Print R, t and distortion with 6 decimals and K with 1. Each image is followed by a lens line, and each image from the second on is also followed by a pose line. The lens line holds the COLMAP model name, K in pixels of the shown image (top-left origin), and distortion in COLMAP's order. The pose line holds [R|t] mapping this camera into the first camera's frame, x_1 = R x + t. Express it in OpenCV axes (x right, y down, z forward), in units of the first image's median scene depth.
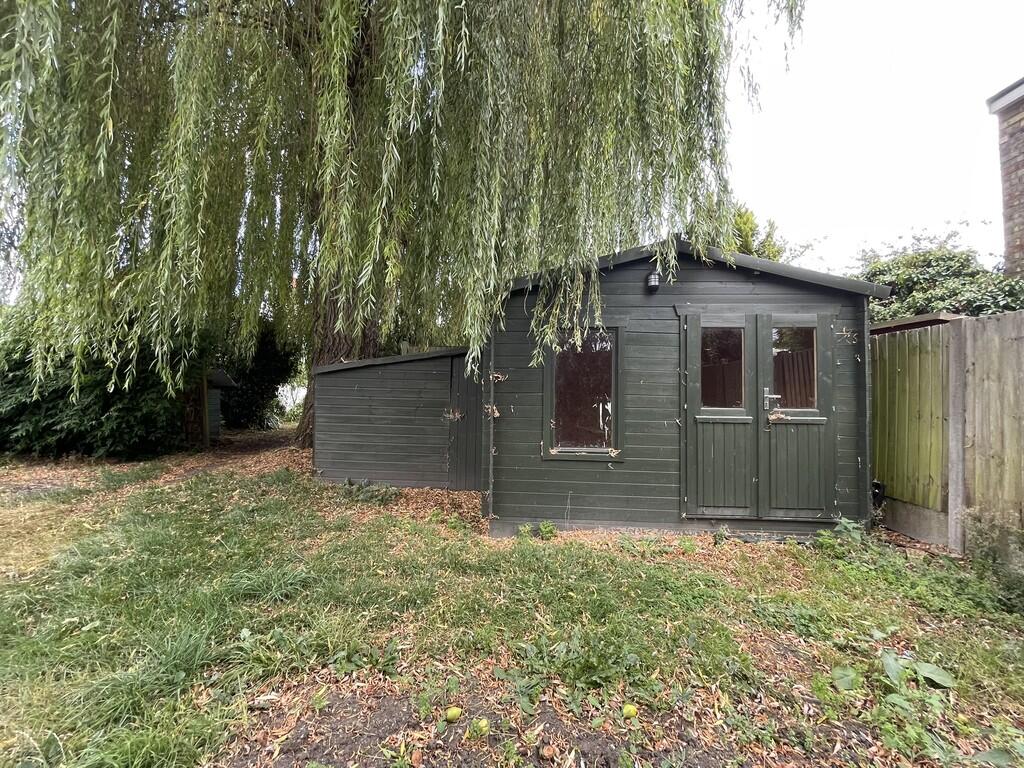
lens RADIAL K [[417.2, 0, 514.8], [0, 417.2, 388.7], [0, 0, 1]] dist [-0.010191, -0.000413]
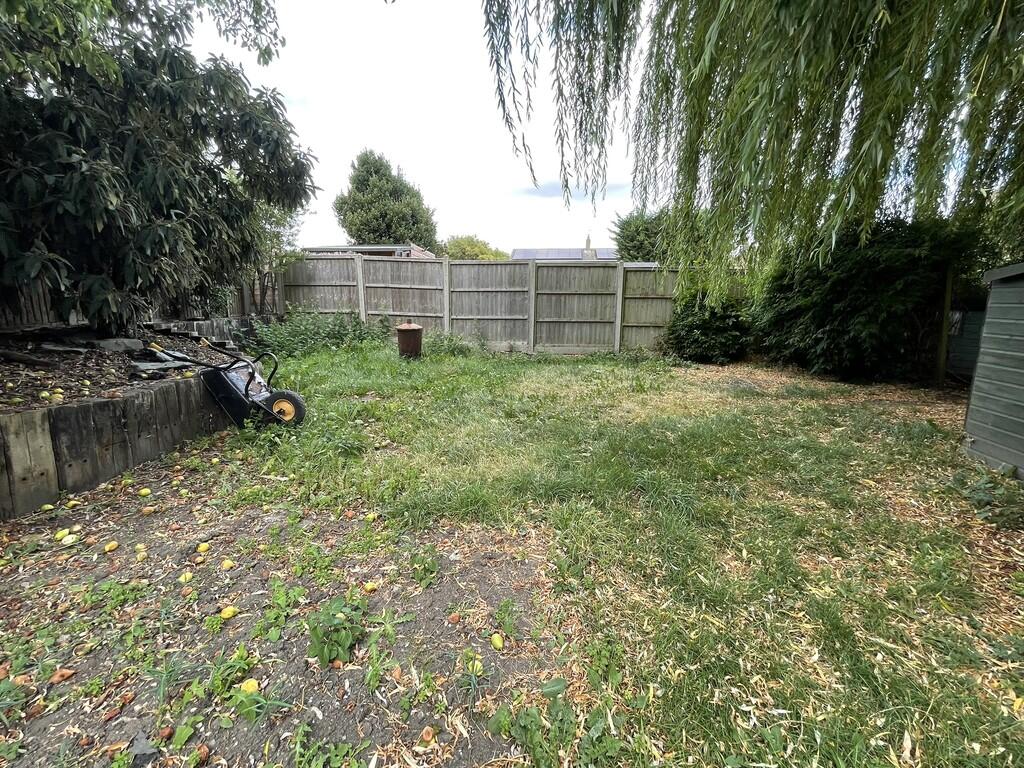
lens RADIAL K [[417.2, 0, 515.7], [0, 417.2, 380.7], [0, 0, 1]] dist [-0.010191, -0.000413]
pose [[-0.159246, 0.151583, -0.975532, 0.242812], [-0.002885, 0.988066, 0.154002, 0.014418], [0.987235, 0.027338, -0.156909, 0.408089]]
